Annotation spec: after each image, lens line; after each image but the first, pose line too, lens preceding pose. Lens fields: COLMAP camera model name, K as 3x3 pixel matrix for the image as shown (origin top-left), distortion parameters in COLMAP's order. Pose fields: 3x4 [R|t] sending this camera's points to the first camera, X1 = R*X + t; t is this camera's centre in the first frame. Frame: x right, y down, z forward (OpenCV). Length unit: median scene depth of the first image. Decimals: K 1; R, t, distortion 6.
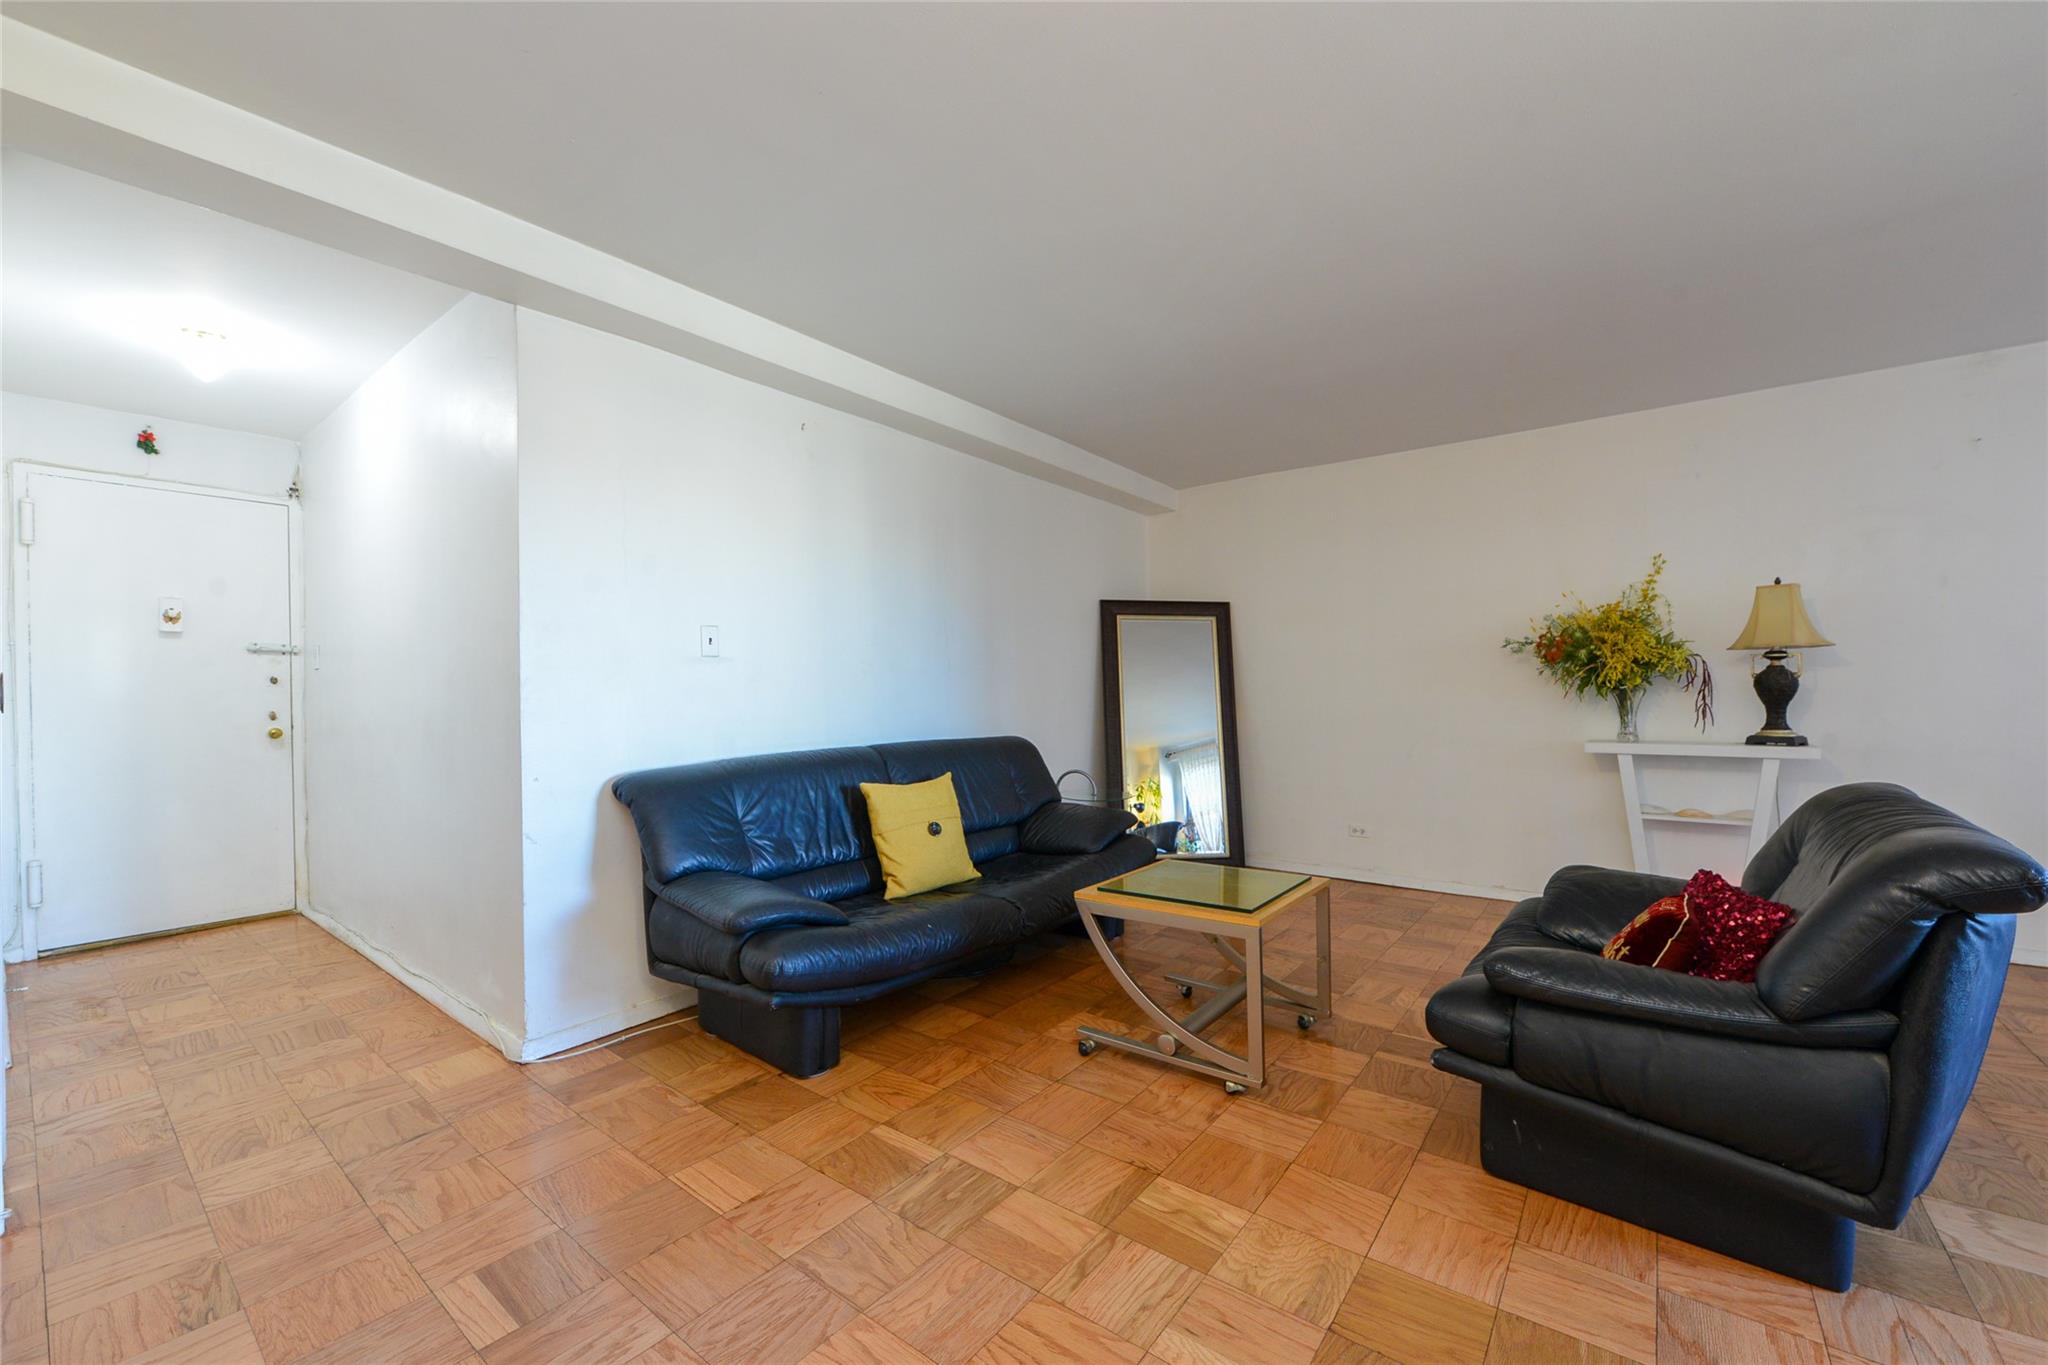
lens RADIAL K [[814.3, 0, 1028.6], [0, 814.3, 700.7], [0, 0, 1]] dist [-0.008459, 0.000147]
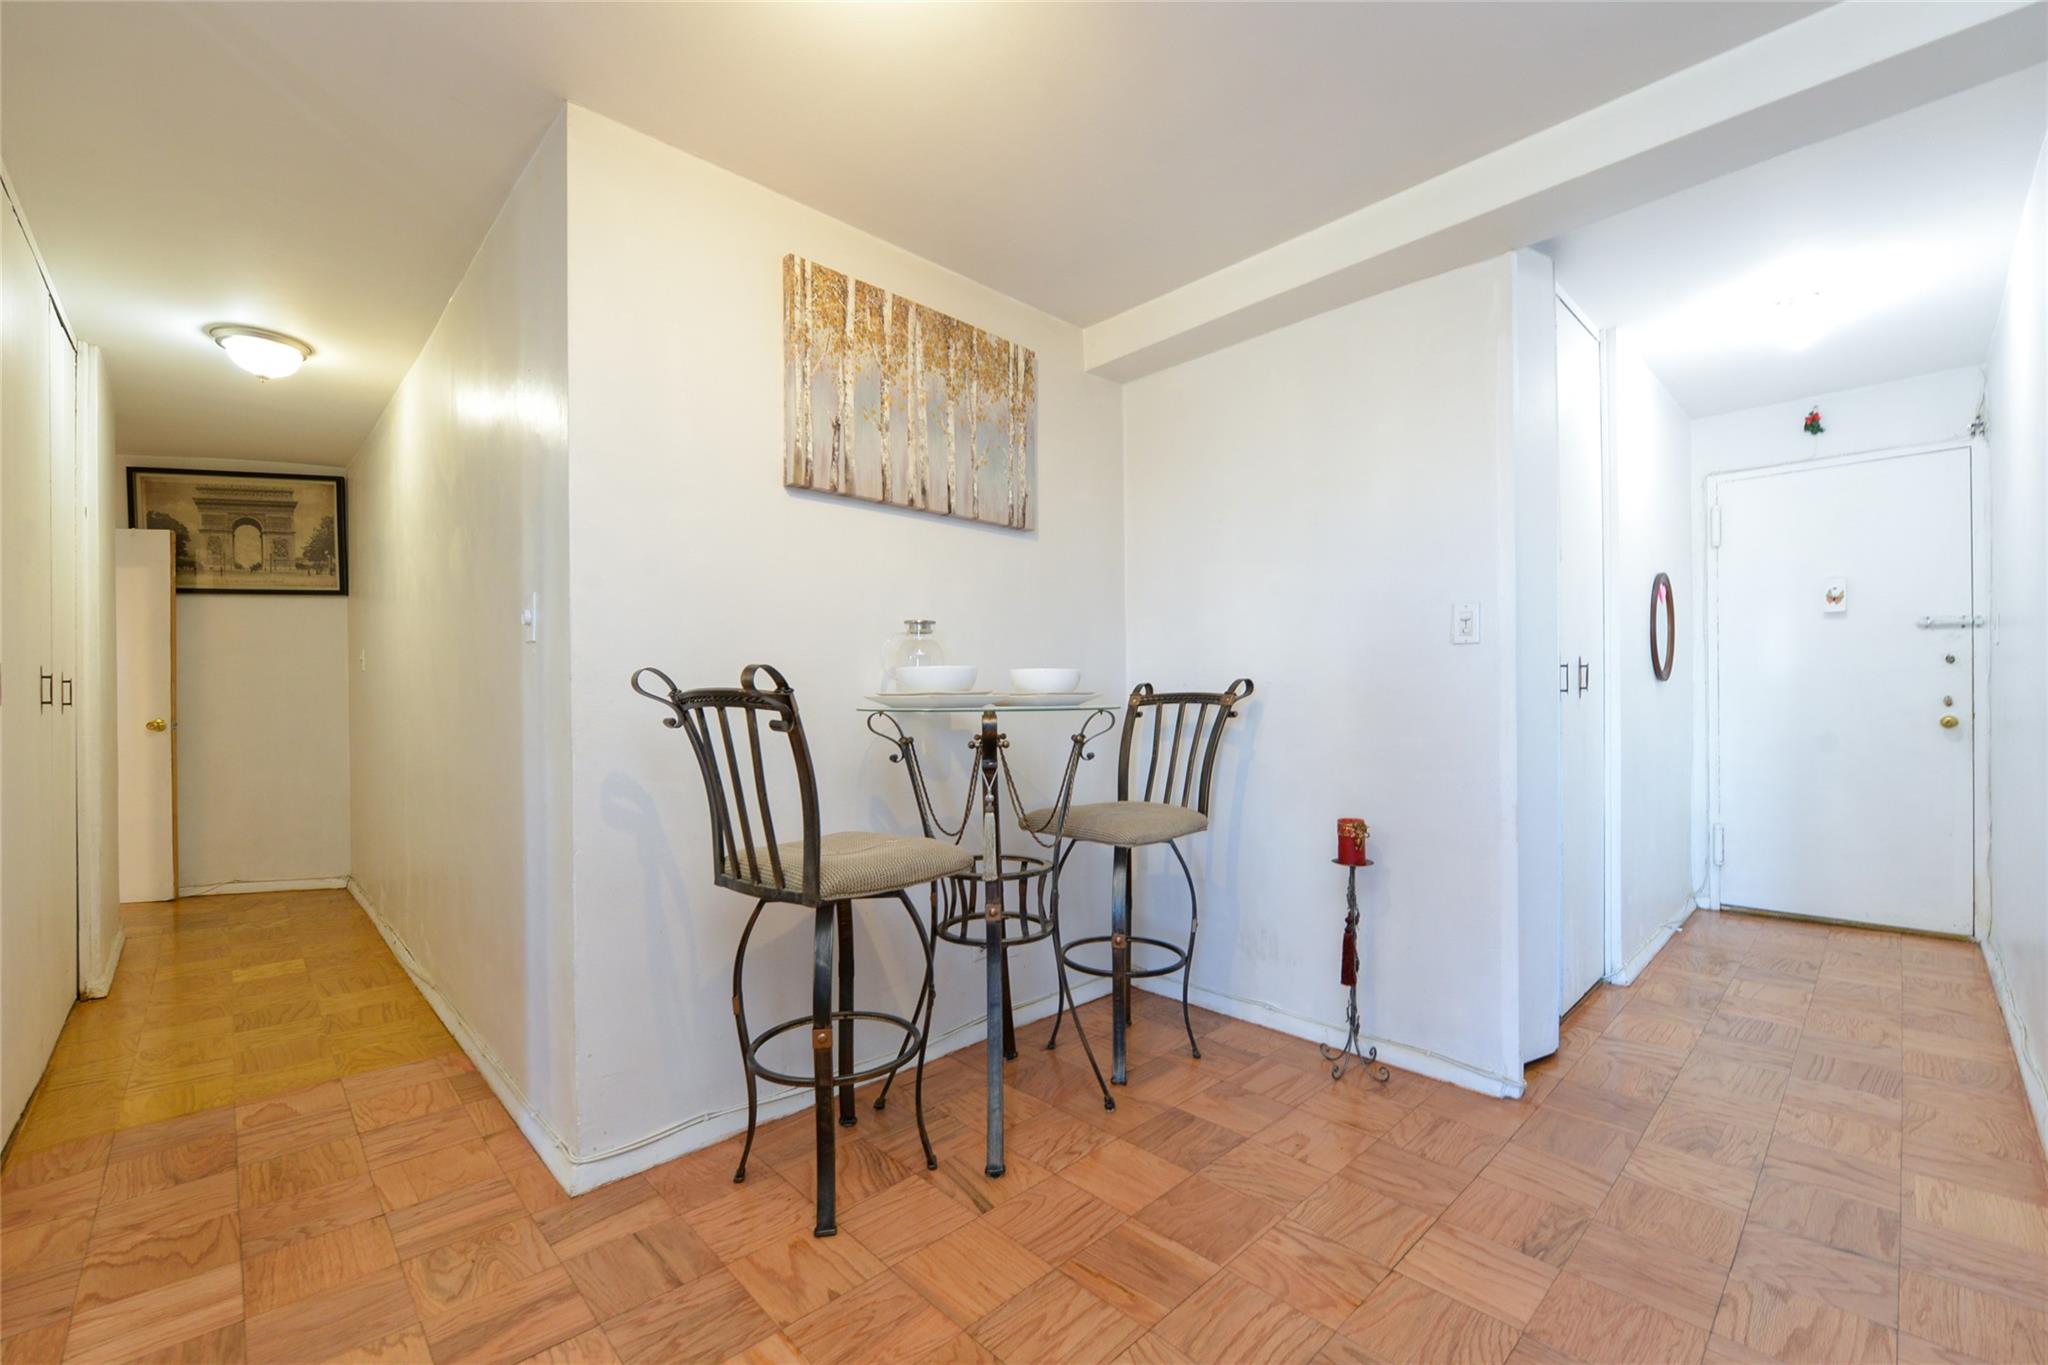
lens RADIAL K [[851.2, 0, 1033.4], [0, 851.2, 697.0], [0, 0, 1]] dist [-0.010871, -0.000110]
pose [[-0.142696, 0.016885, -0.989622, 0.089818], [0.001538, 0.999857, 0.016838, -0.002564], [0.989765, 0.000881, -0.142702, 0.225407]]
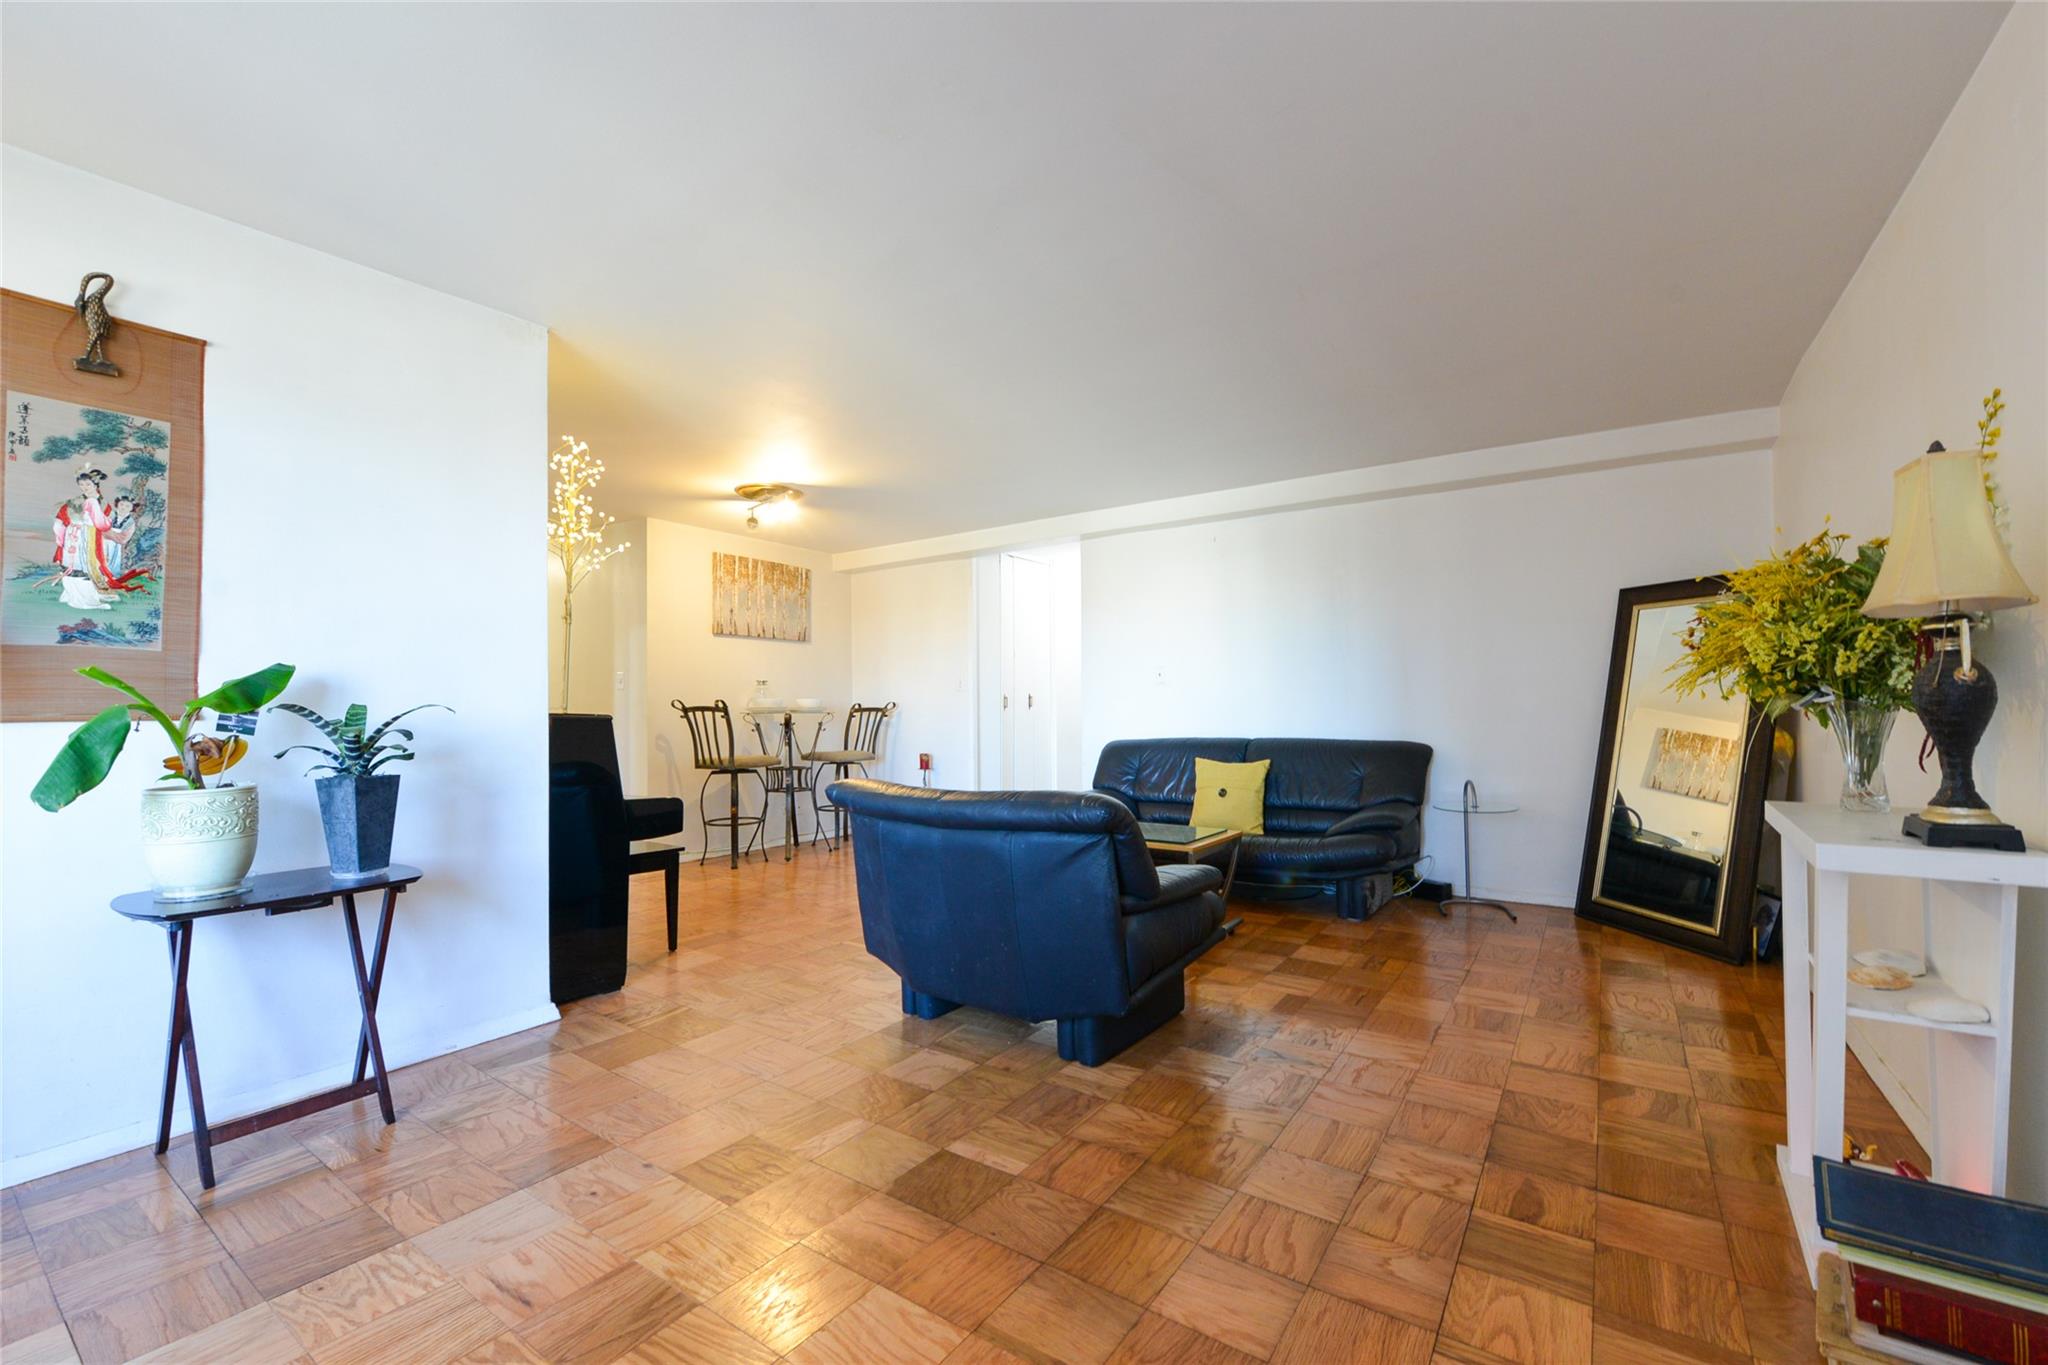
lens RADIAL K [[843.1, 0, 1033.6], [0, 843.1, 696.2], [0, 0, 1]] dist [-0.010743, 0.000163]
pose [[0.059878, -0.000858, -0.998205, 1.408943], [-0.001805, 0.999998, -0.000968, -0.019474], [0.998204, 0.001859, 0.059876, 0.546331]]
